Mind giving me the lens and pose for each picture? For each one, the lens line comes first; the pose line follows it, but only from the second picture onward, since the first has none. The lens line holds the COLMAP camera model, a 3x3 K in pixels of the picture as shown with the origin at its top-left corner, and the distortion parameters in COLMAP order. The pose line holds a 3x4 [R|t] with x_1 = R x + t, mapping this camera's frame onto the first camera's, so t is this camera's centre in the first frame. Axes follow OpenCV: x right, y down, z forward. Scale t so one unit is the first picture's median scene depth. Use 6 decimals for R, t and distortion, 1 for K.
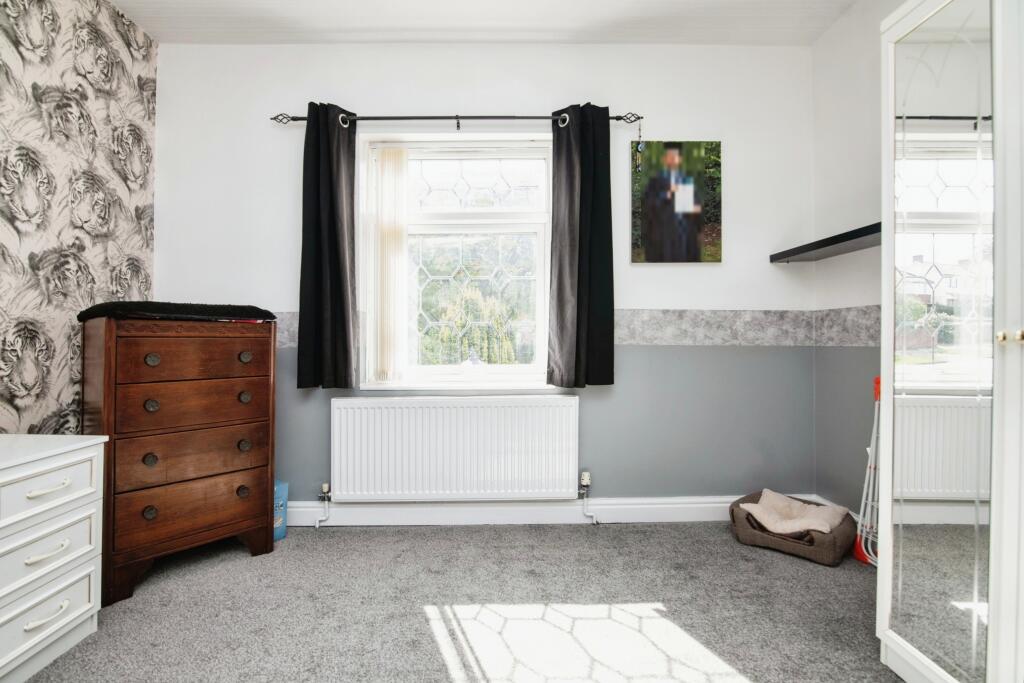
lens RADIAL K [[485.1, 0, 515.9], [0, 485.1, 341.2], [0, 0, 1]] dist [-0.013671, -0.000466]
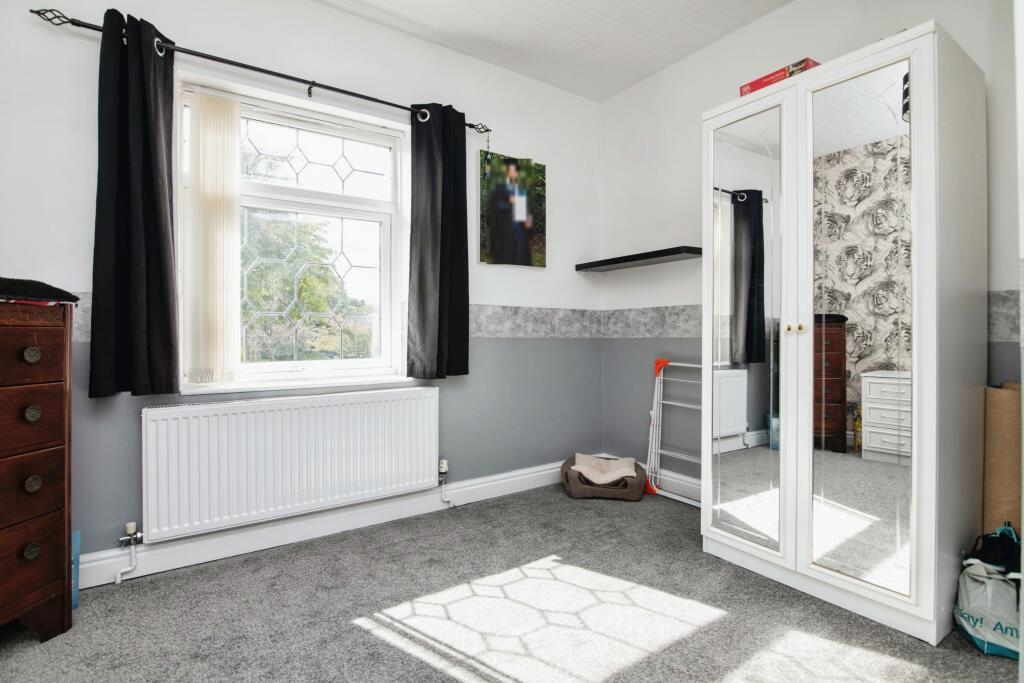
lens RADIAL K [[485.1, 0, 521.1], [0, 485.1, 338.9], [0, 0, 1]] dist [-0.013671, -0.000466]
pose [[0.834380, -0.004023, 0.551175, -0.297876], [0.002184, 0.999990, 0.003993, 0.007481], [-0.551186, -0.002128, 0.834380, 0.043061]]
